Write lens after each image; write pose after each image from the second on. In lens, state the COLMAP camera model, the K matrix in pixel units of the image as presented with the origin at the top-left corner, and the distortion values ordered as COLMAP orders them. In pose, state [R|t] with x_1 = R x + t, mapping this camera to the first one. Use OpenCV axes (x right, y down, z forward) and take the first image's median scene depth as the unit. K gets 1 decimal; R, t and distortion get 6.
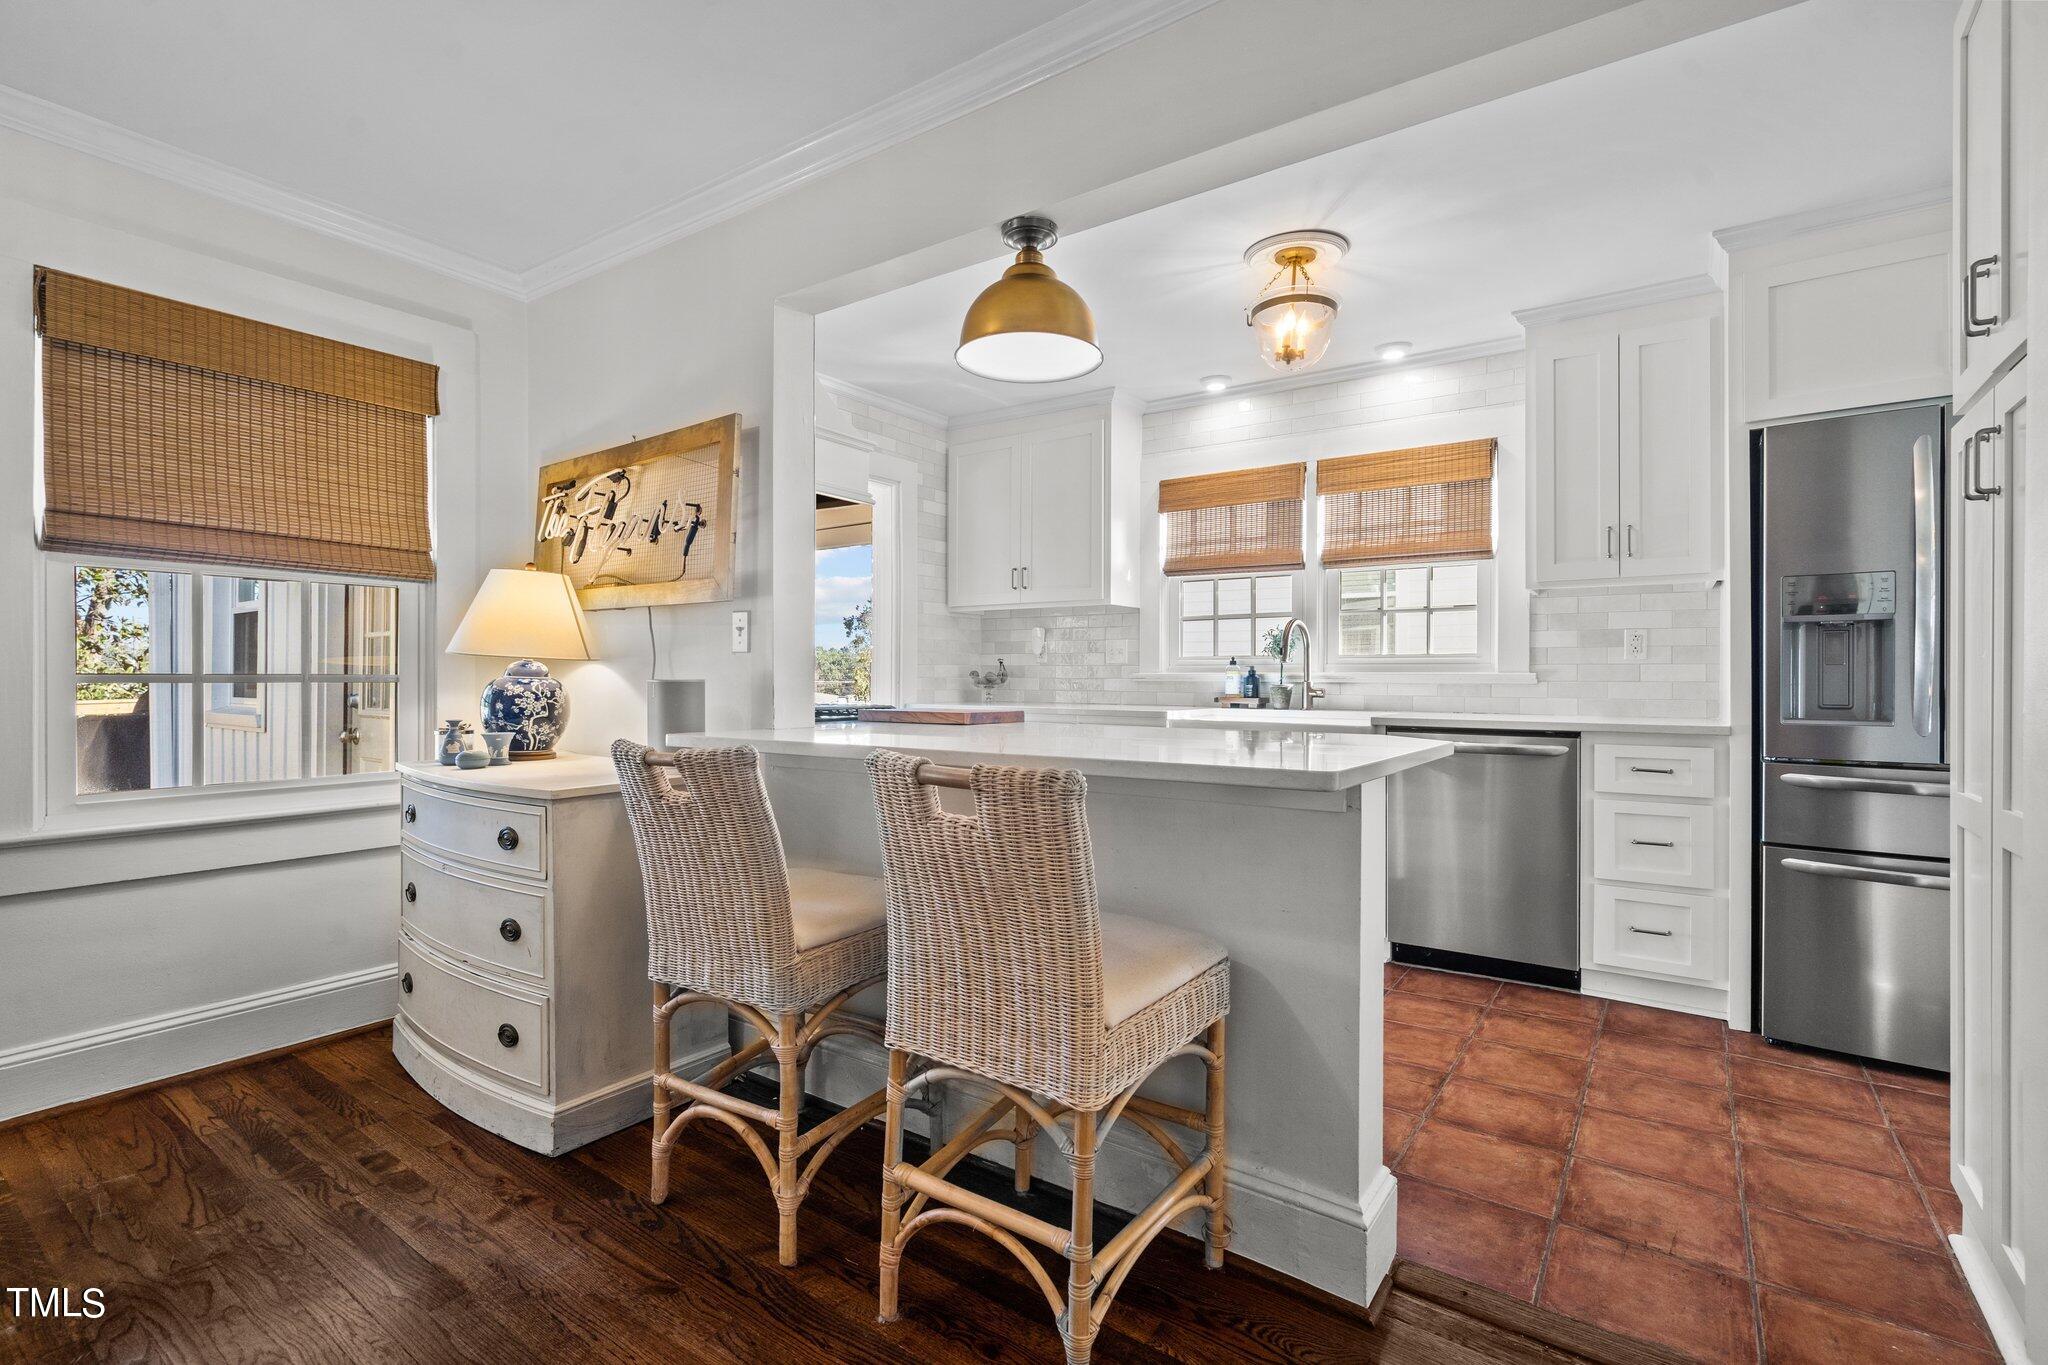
lens RADIAL K [[934.2, 0, 1021.8], [0, 934.2, 678.5], [0, 0, 1]] dist [-0.005777, 0.003273]
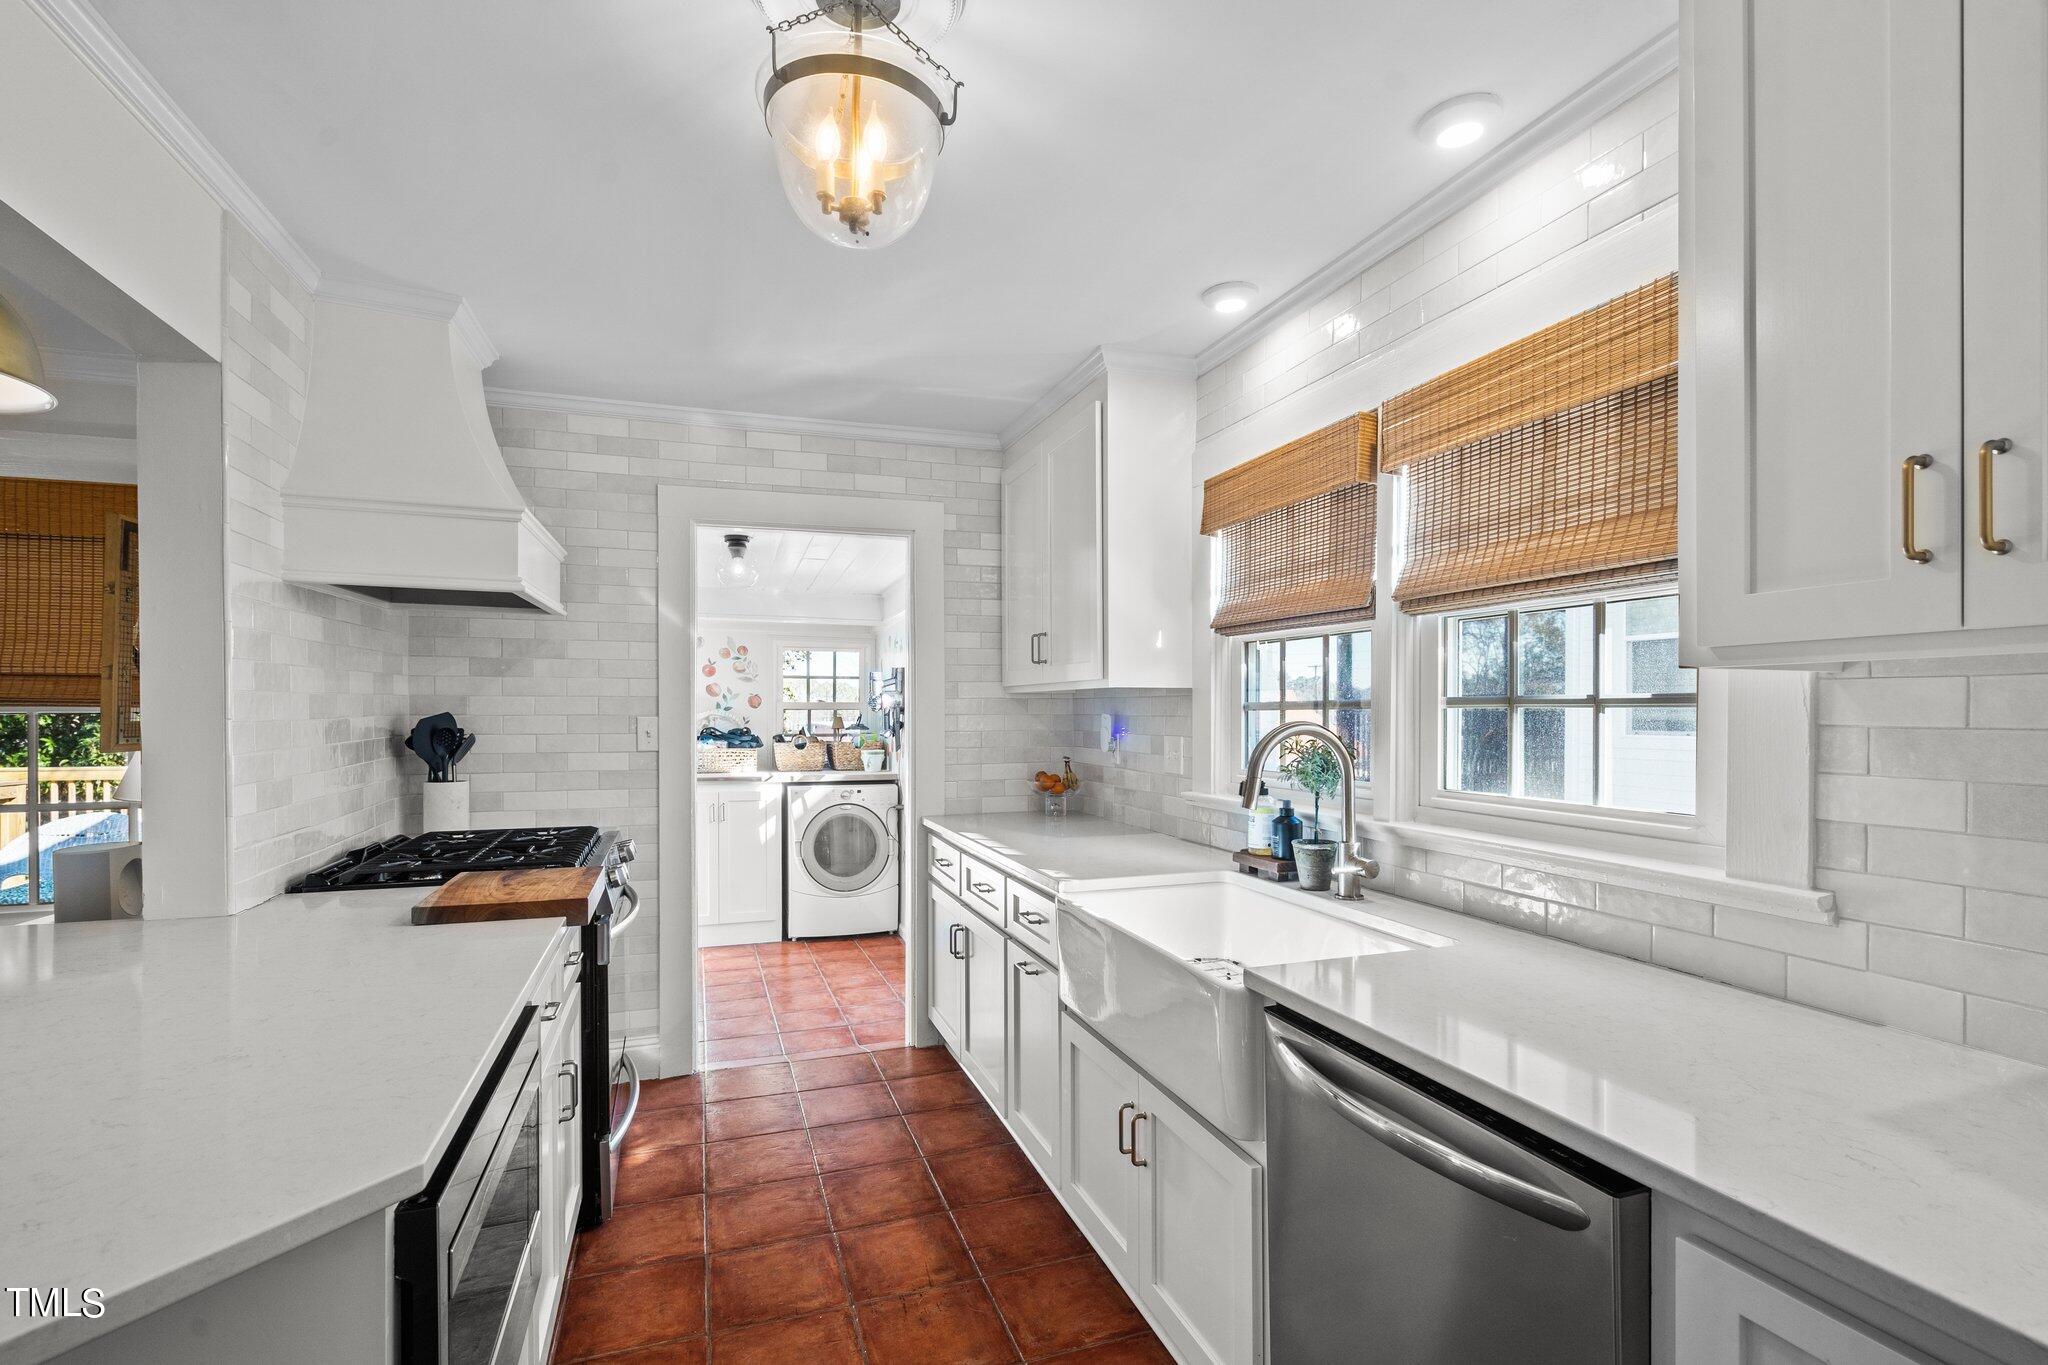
lens RADIAL K [[934.2, 0, 1028.5], [0, 934.2, 719.8], [0, 0, 1]] dist [-0.005777, 0.003273]
pose [[0.815123, 0.000647, -0.579287, 0.667950], [0.005138, 0.999952, 0.008348, -0.099739], [0.579265, -0.009781, 0.815081, 0.706675]]
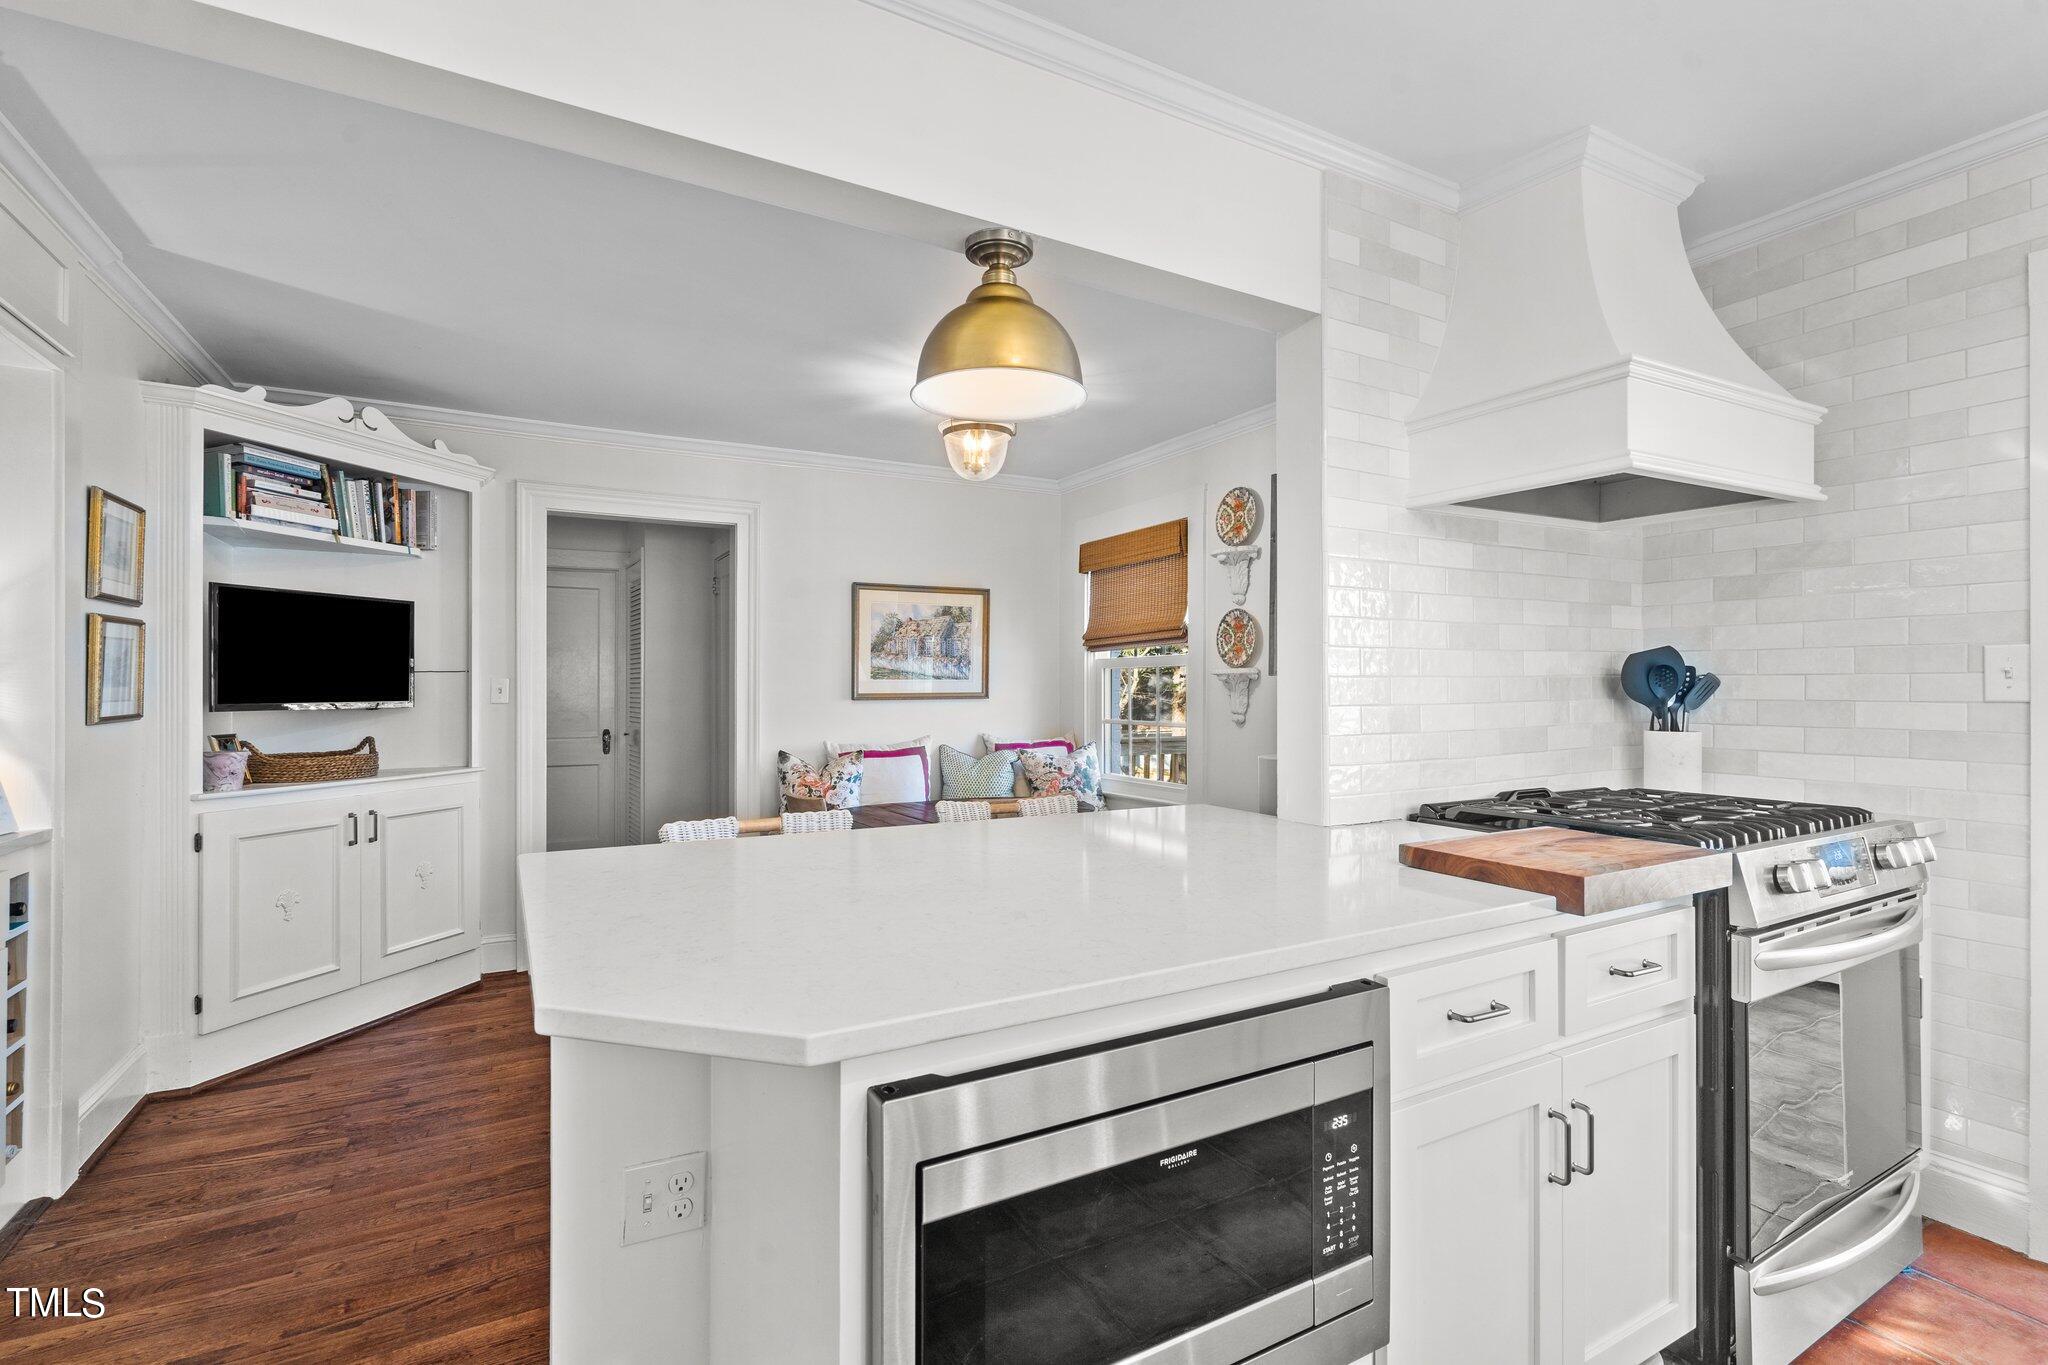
lens RADIAL K [[934.2, 0, 1032.3], [0, 934.2, 688.2], [0, 0, 1]] dist [-0.005777, 0.003273]
pose [[-0.431097, -0.002958, -0.902301, 0.554834], [-0.000599, 0.999995, -0.002993, -0.059626], [0.902305, -0.000750, -0.431097, 1.033196]]
